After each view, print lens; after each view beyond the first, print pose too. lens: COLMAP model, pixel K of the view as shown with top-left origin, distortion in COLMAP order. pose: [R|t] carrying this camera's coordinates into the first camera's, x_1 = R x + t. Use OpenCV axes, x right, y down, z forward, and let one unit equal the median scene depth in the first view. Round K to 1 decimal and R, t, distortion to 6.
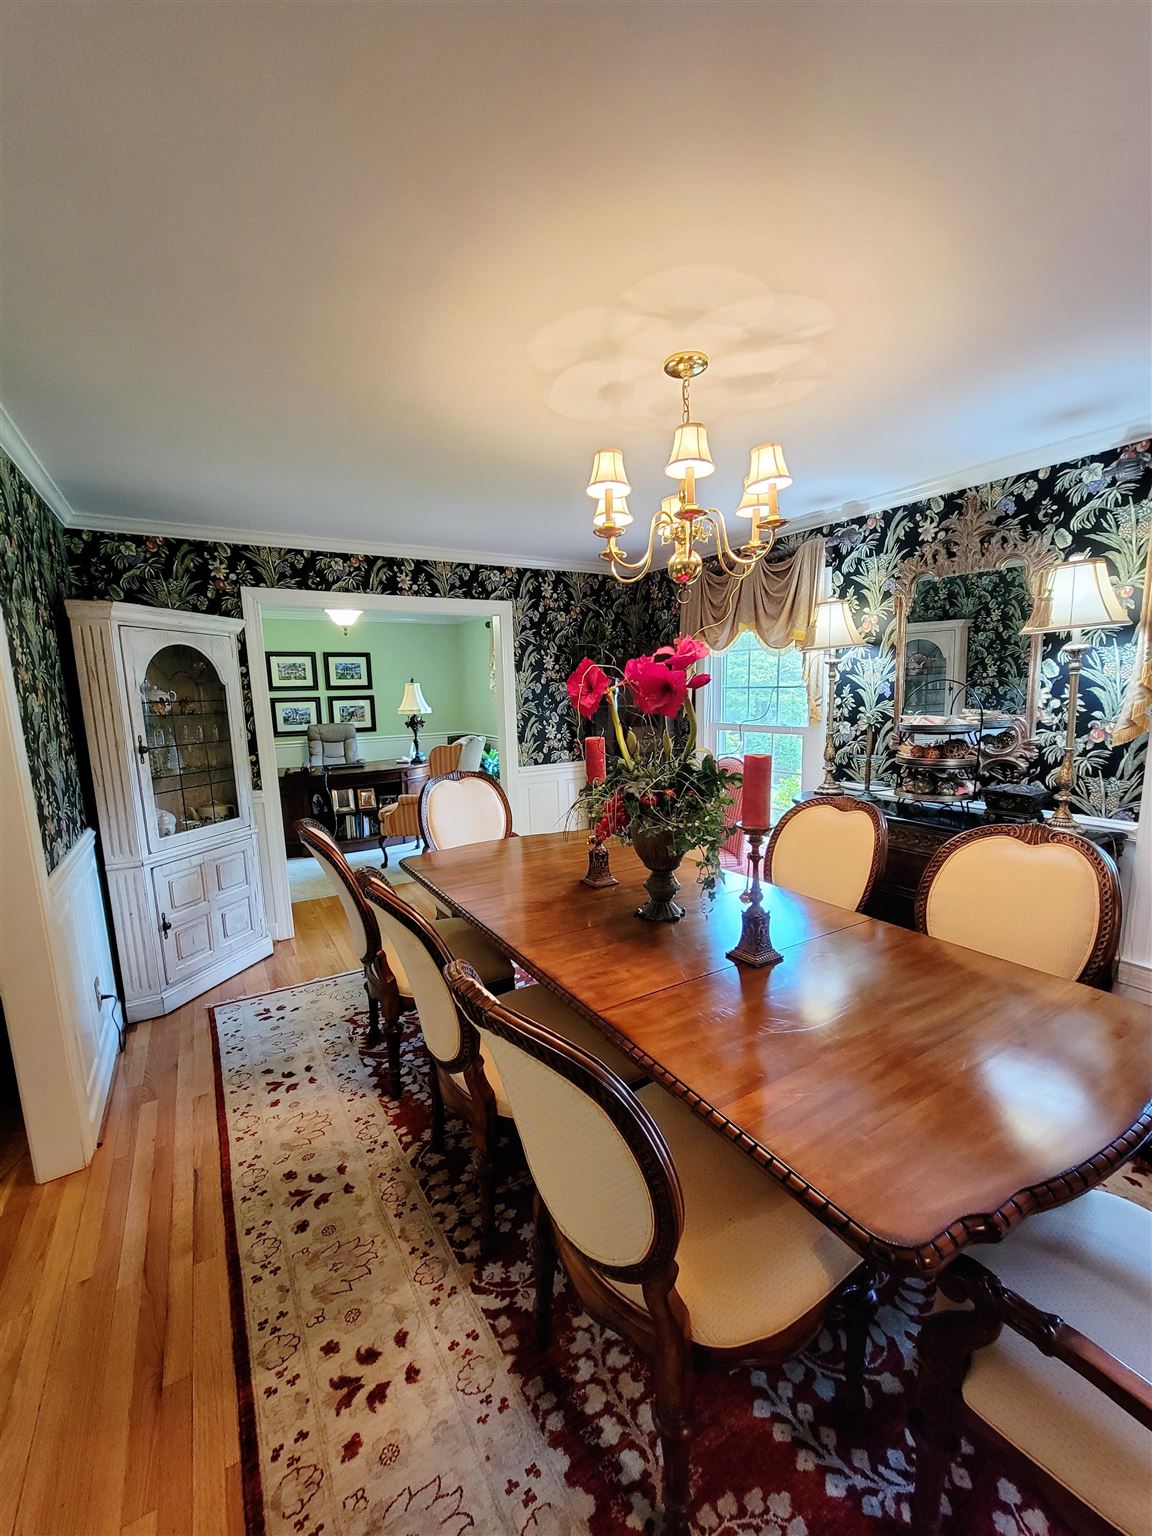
lens RADIAL K [[626.1, 0, 574.0], [0, 626.1, 780.3], [0, 0, 1]] dist [-0.002252, -0.000189]
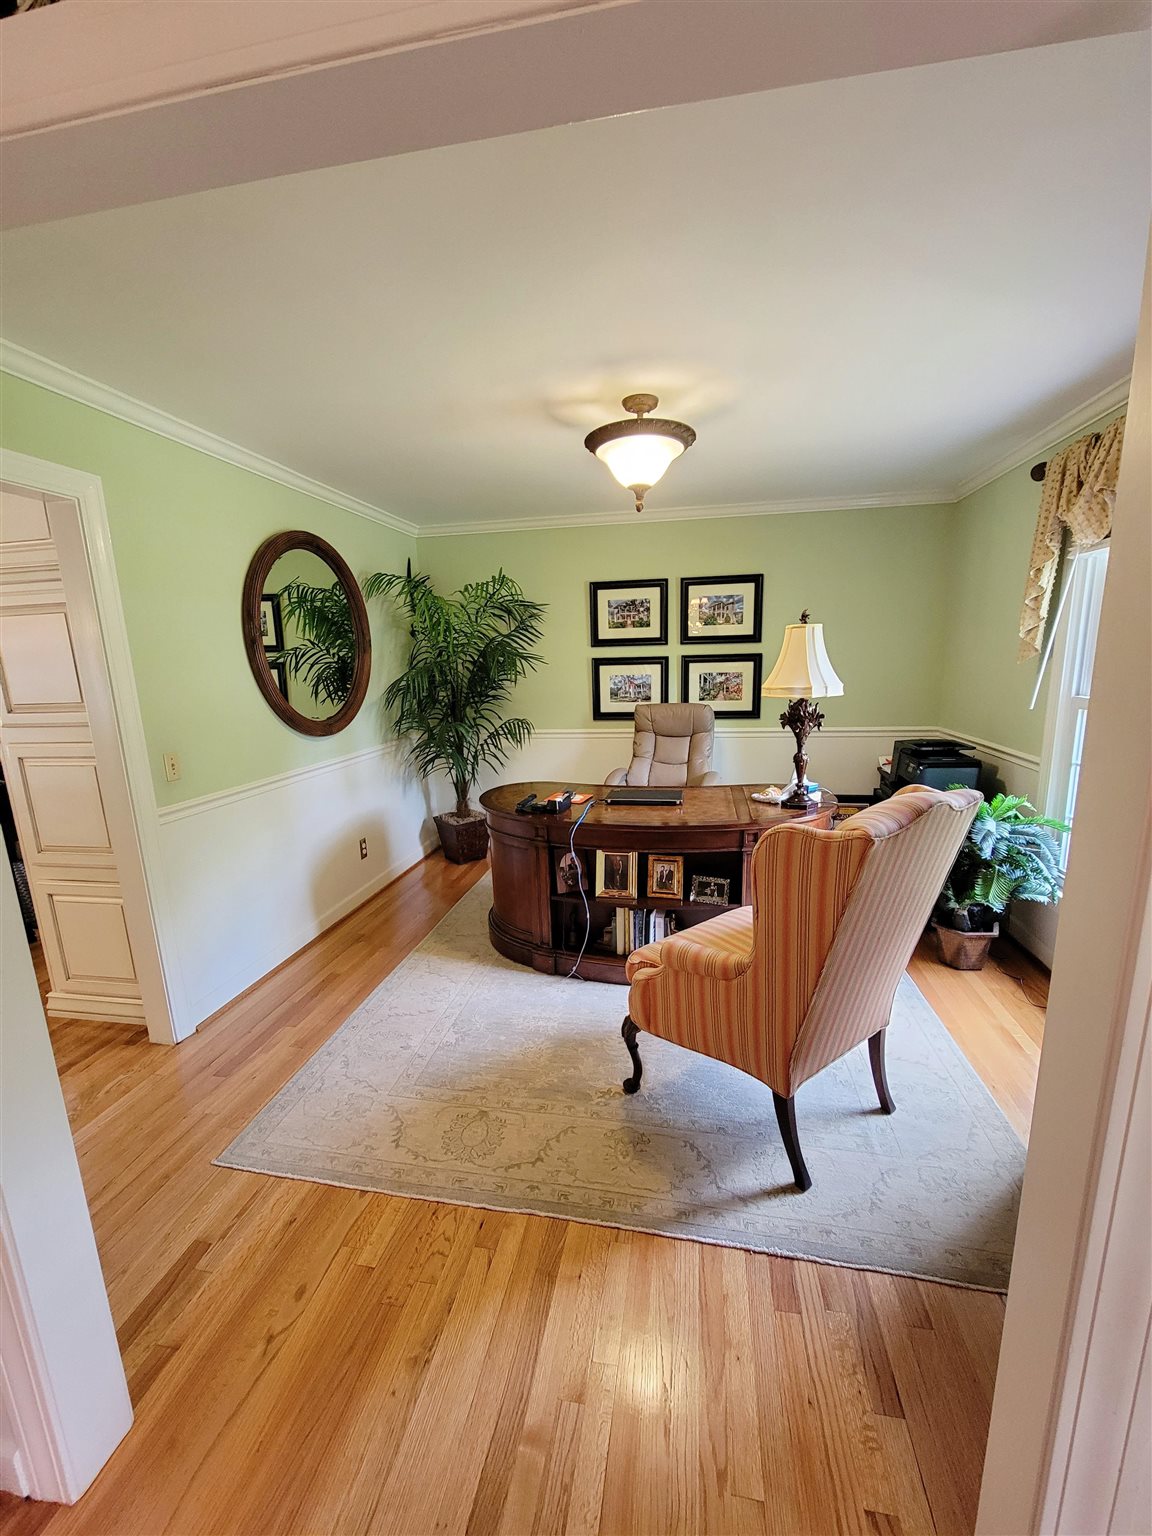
lens RADIAL K [[626.1, 0, 577.0], [0, 626.1, 779.3], [0, 0, 1]] dist [-0.002252, -0.000189]
pose [[0.742268, 0.130110, -0.657350, -0.107935], [-0.089375, 0.991427, 0.095314, -0.105679], [0.664116, -0.011998, 0.747533, 0.791111]]
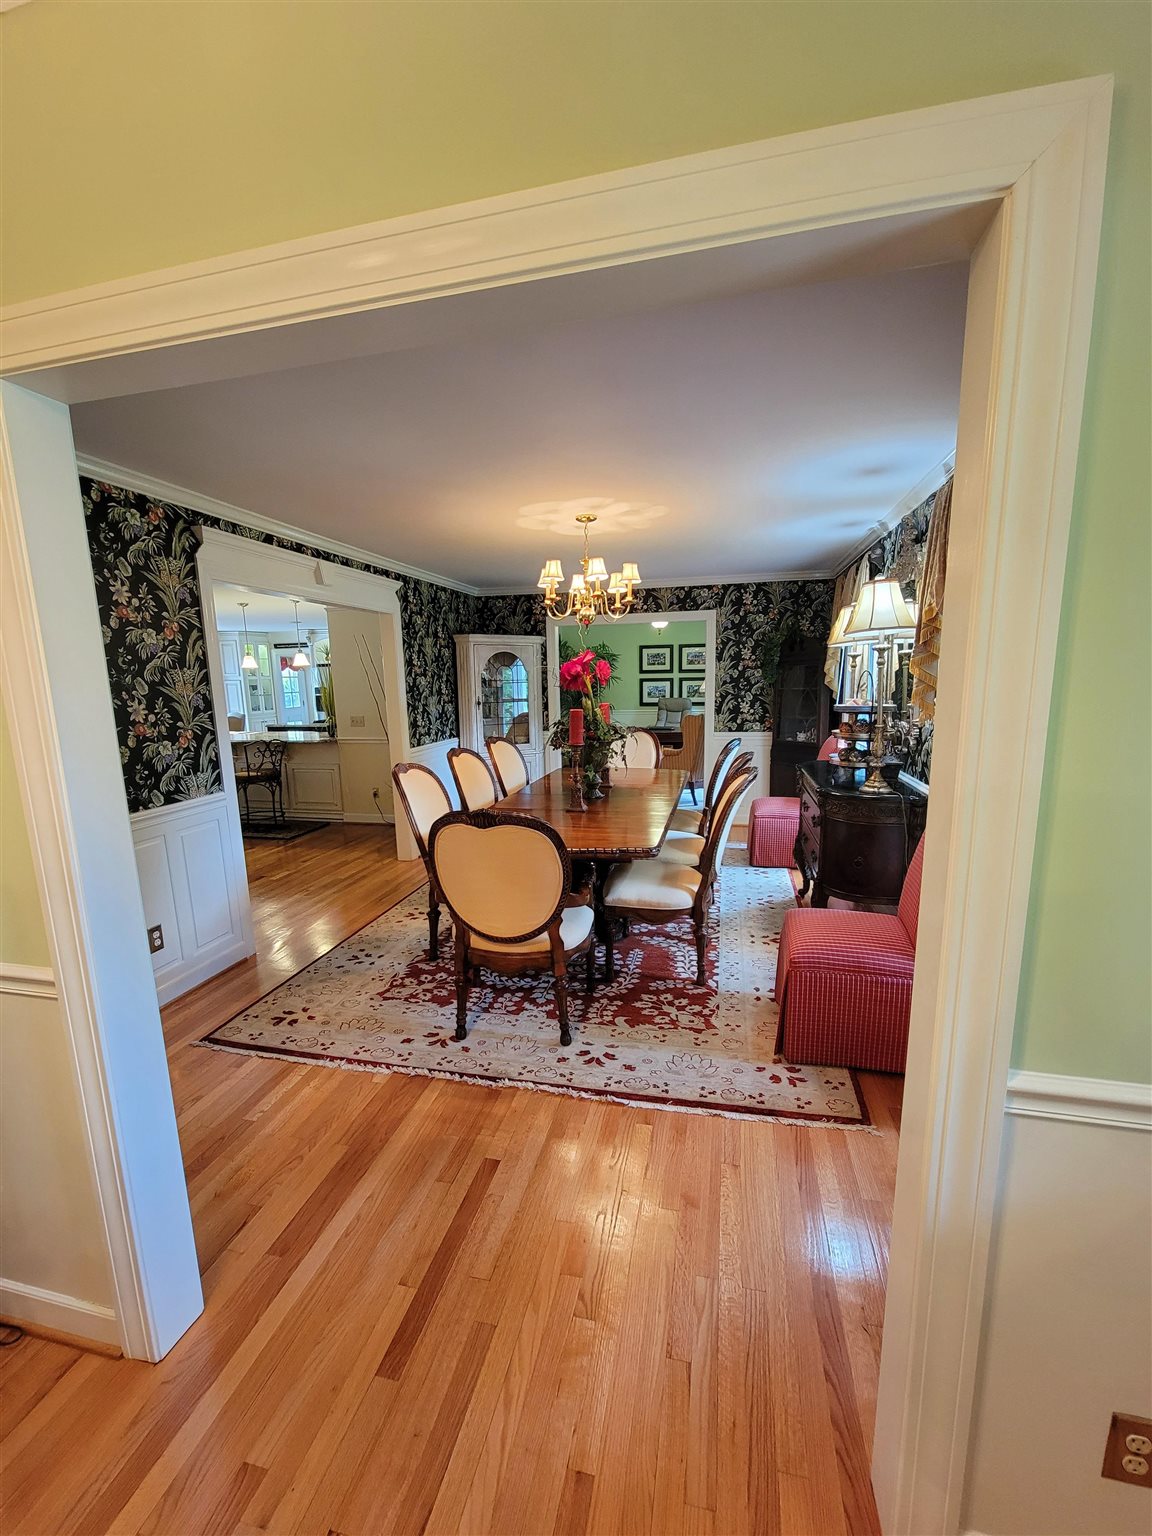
lens RADIAL K [[626.1, 0, 576.9], [0, 626.1, 776.7], [0, 0, 1]] dist [-0.002252, -0.000189]
pose [[0.719138, 0.118053, -0.684766, 0.614800], [-0.099919, 0.992789, 0.066222, 0.014285], [0.687646, 0.020799, 0.725748, -0.179015]]
